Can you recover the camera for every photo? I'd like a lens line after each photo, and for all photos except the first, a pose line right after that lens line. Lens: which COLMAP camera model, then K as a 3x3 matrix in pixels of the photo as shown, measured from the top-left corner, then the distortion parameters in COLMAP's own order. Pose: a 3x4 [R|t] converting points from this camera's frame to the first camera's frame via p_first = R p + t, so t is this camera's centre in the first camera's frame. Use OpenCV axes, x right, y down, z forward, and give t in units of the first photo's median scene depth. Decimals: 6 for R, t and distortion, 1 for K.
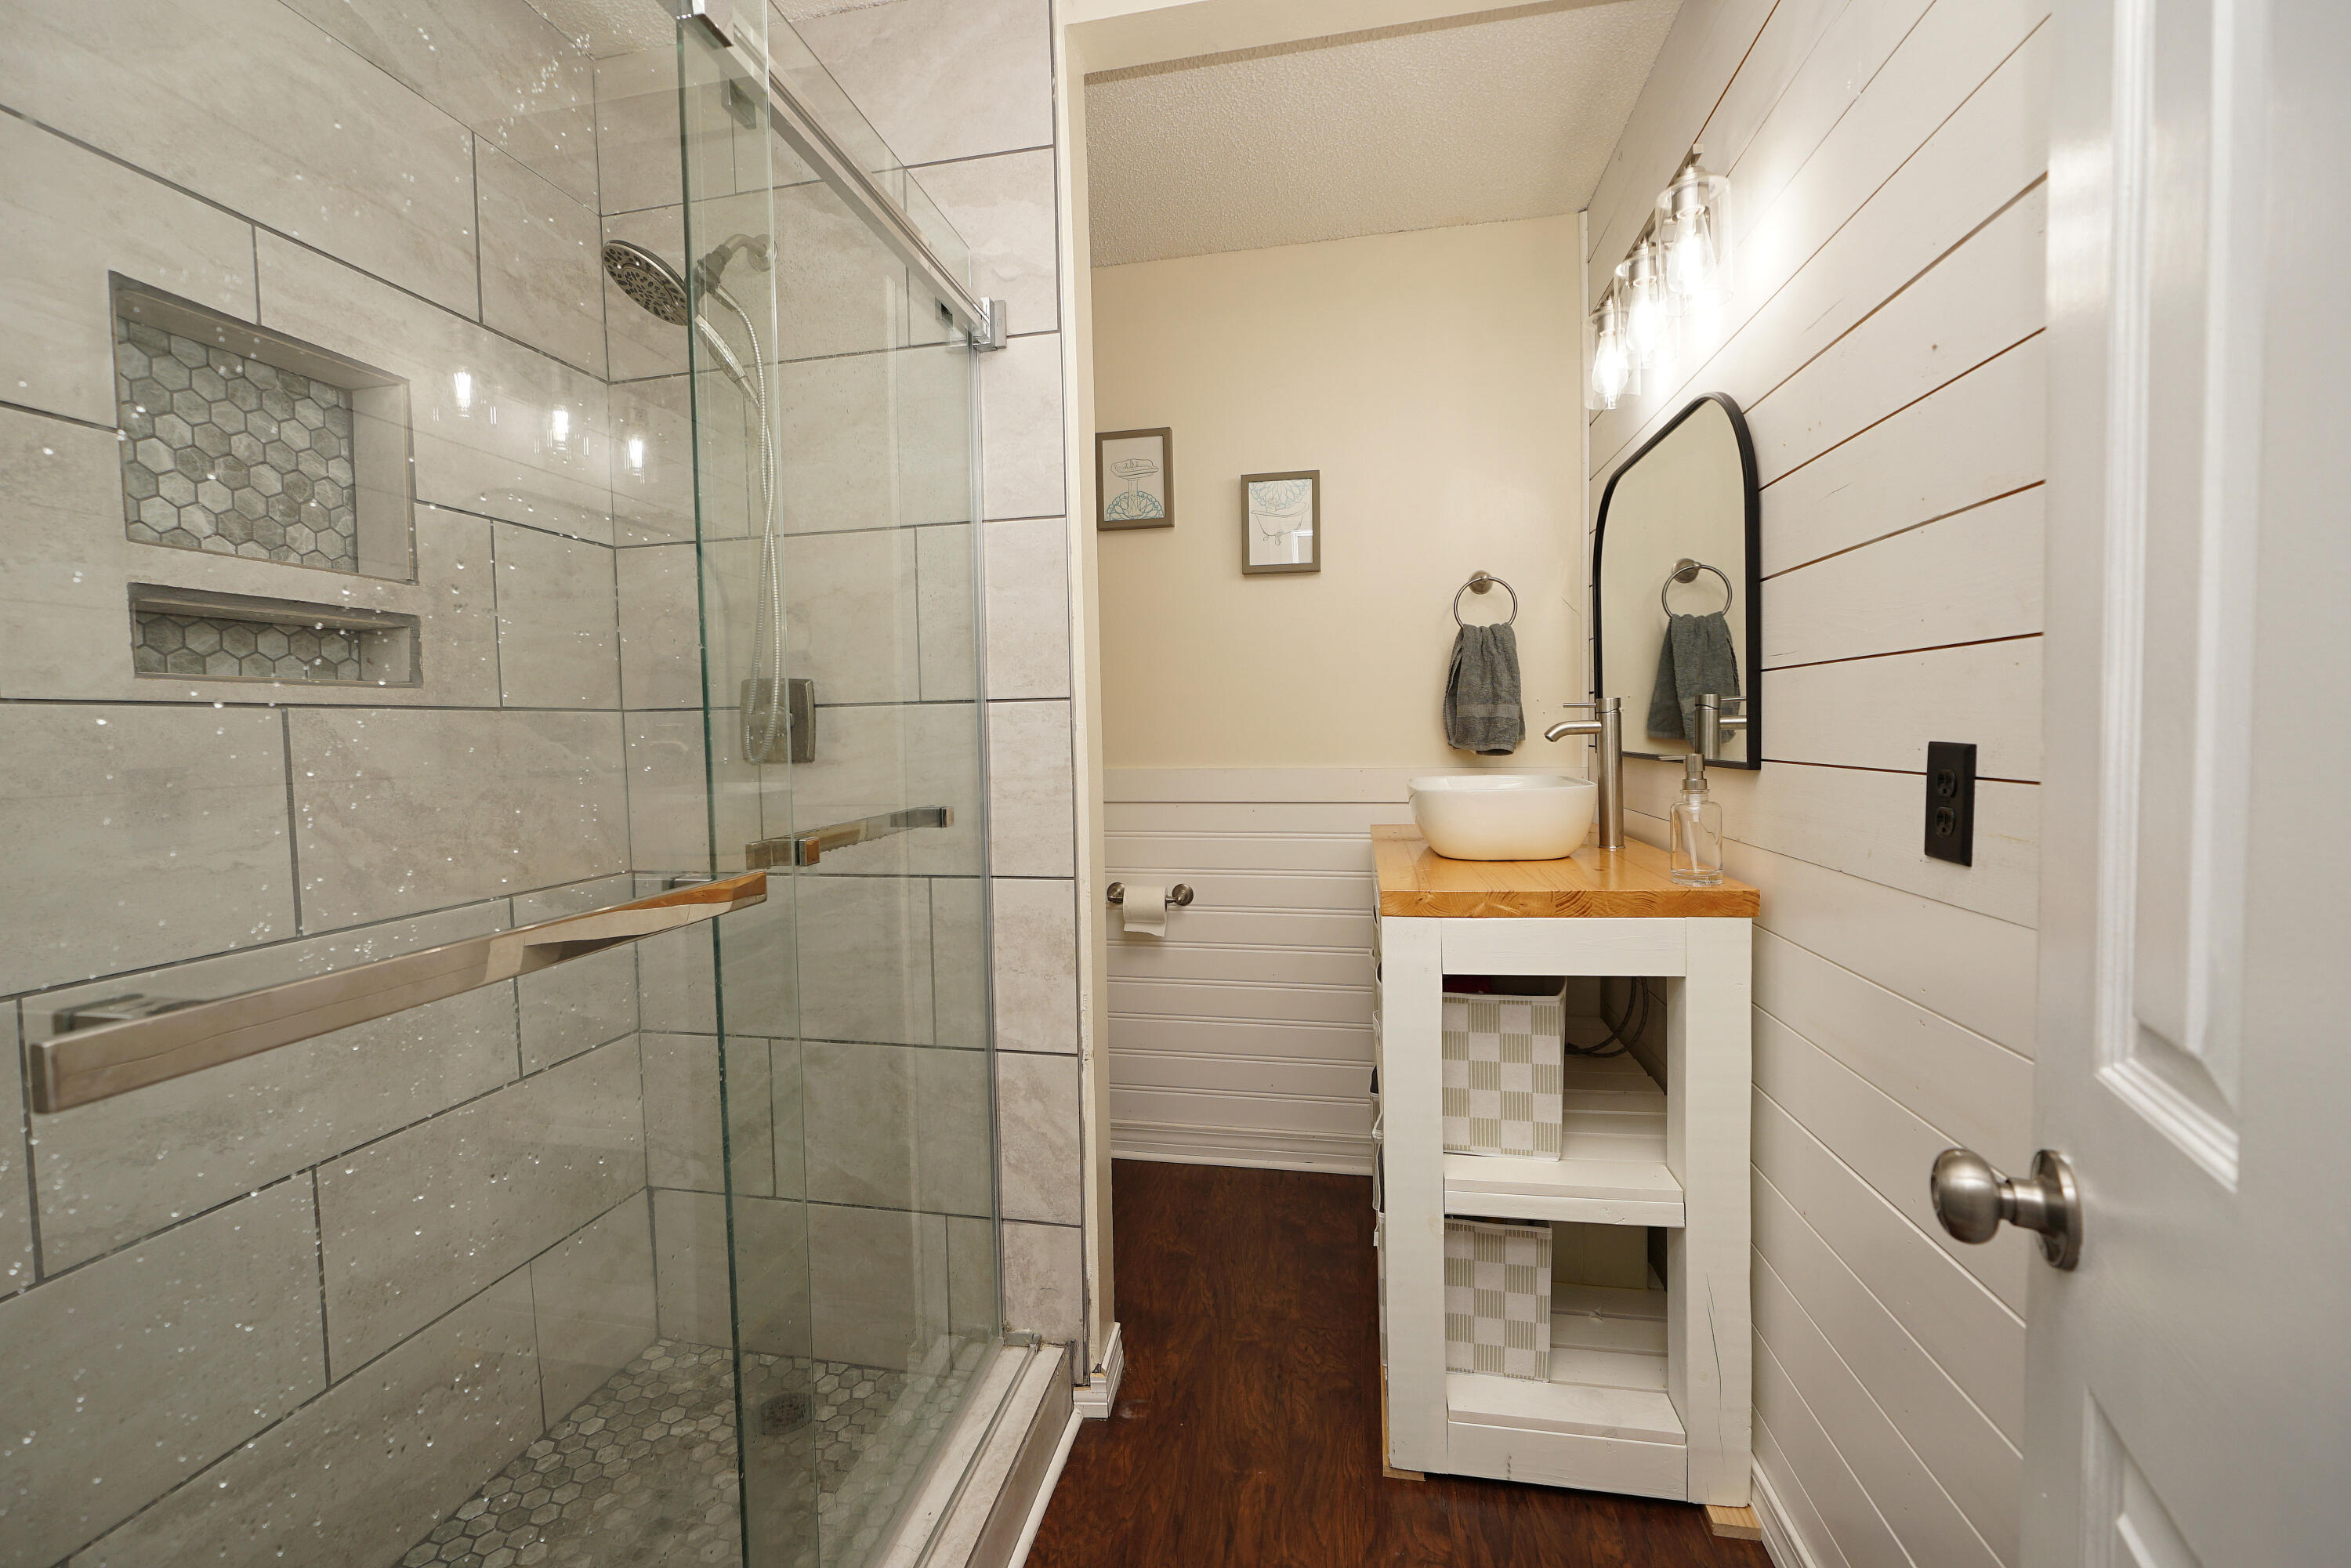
lens RADIAL K [[977.2, 0, 1175.5], [0, 977.2, 784.0], [0, 0, 1]] dist [-0.021394, 0.007701]
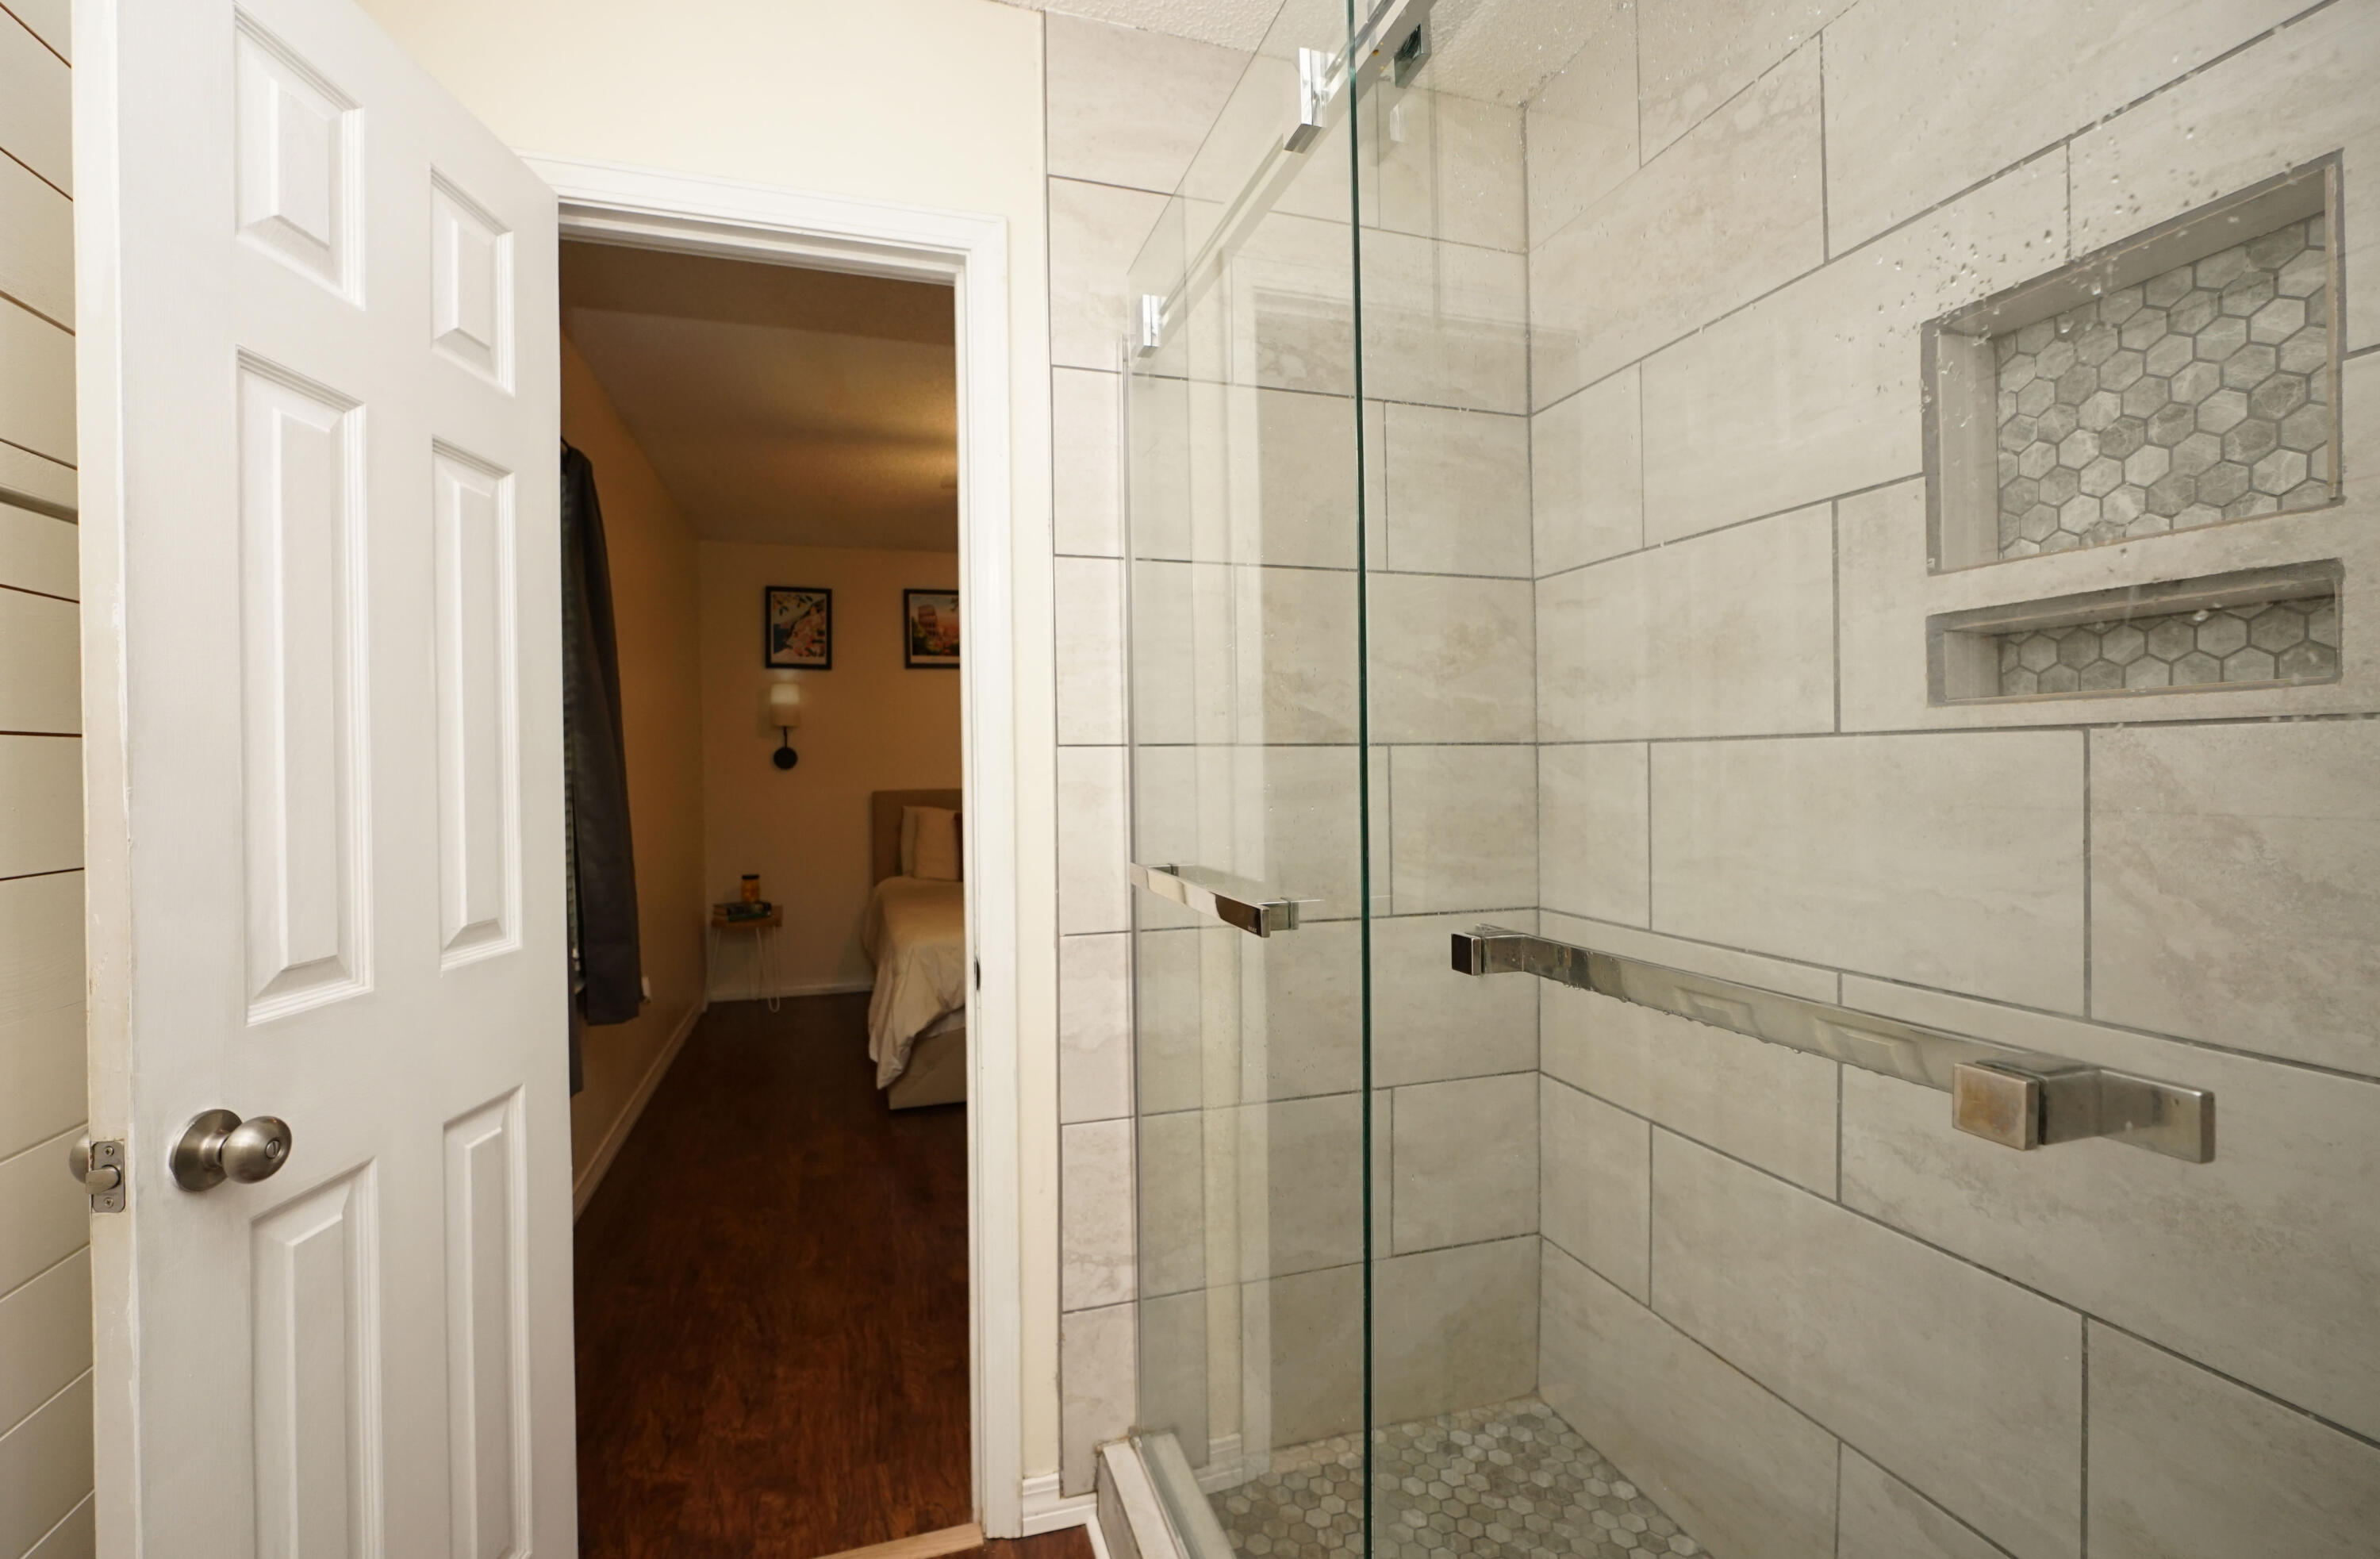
lens RADIAL K [[1047.2, 0, 1190.0], [0, 1047.2, 779.5], [0, 0, 1]] dist [0.001042, 0.000202]
pose [[-0.879116, 0.036604, -0.475201, 0.144756], [0.001203, 0.997214, 0.074588, -0.107864], [0.476607, 0.065000, -0.876710, 1.479245]]
